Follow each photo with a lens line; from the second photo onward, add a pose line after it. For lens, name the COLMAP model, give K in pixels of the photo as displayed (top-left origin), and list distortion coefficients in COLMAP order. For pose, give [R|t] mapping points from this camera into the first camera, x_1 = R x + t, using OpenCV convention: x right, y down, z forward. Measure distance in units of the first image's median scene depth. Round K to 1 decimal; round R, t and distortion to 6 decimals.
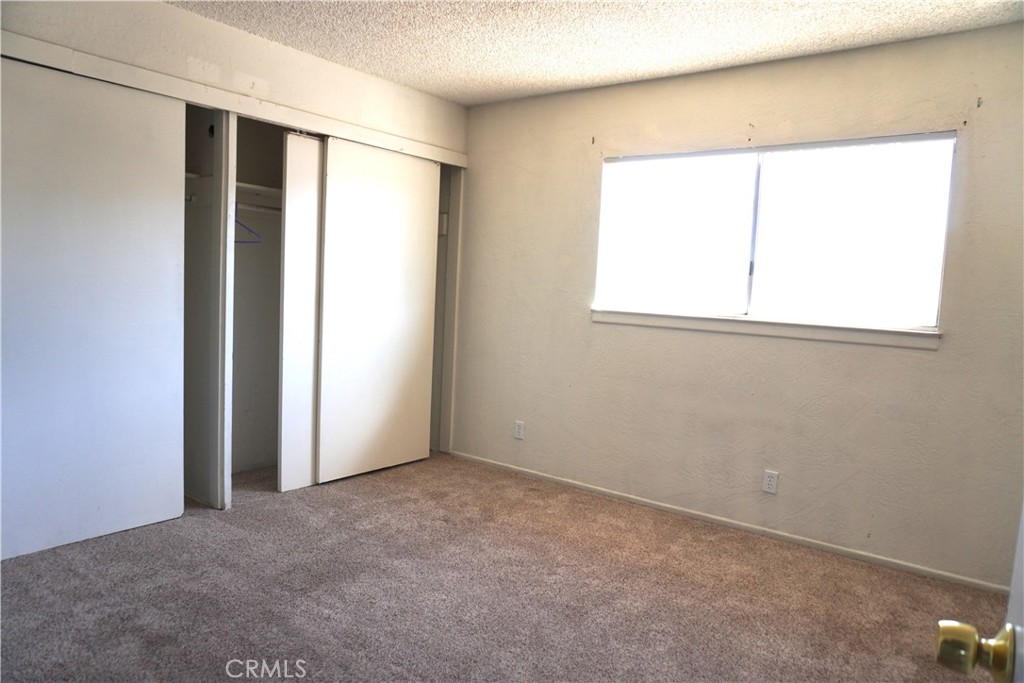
lens RADIAL K [[684.1, 0, 508.0], [0, 684.1, 342.2], [0, 0, 1]] dist [-0.051171, 0.033460]
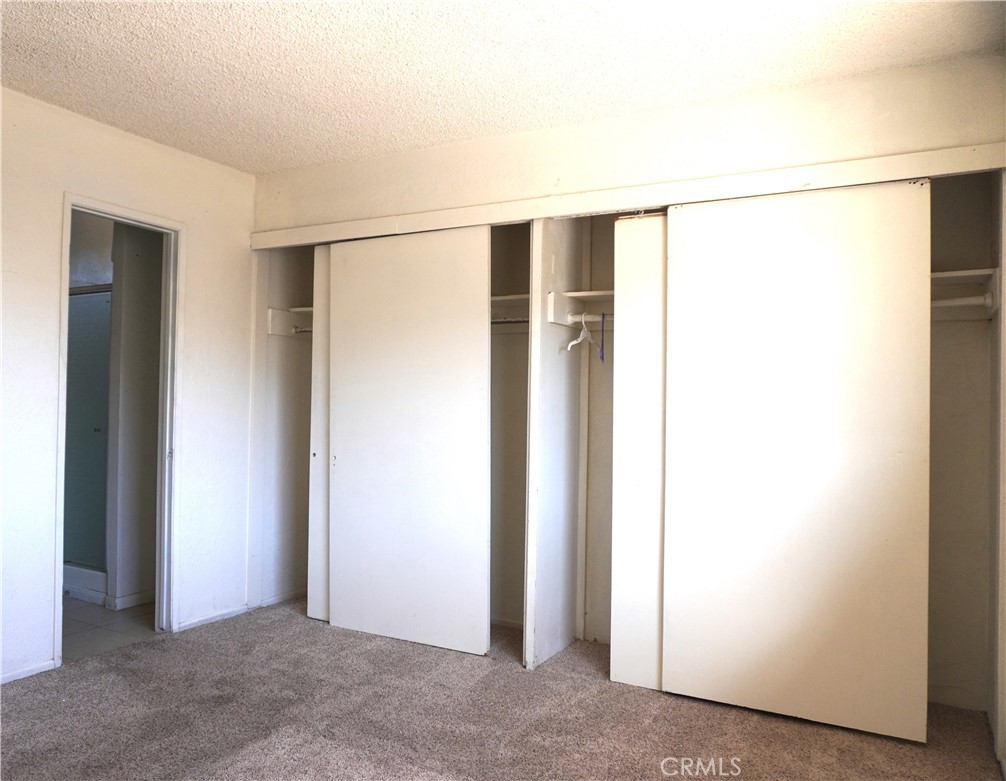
lens RADIAL K [[851.8, 0, 503.5], [0, 851.8, 389.5], [0, 0, 1]] dist [-0.025954, 0.004455]
pose [[0.112480, -0.060327, -0.991821, 0.731566], [-0.095634, 0.992864, -0.071236, -0.028128], [0.989041, 0.102864, 0.105908, 0.886276]]
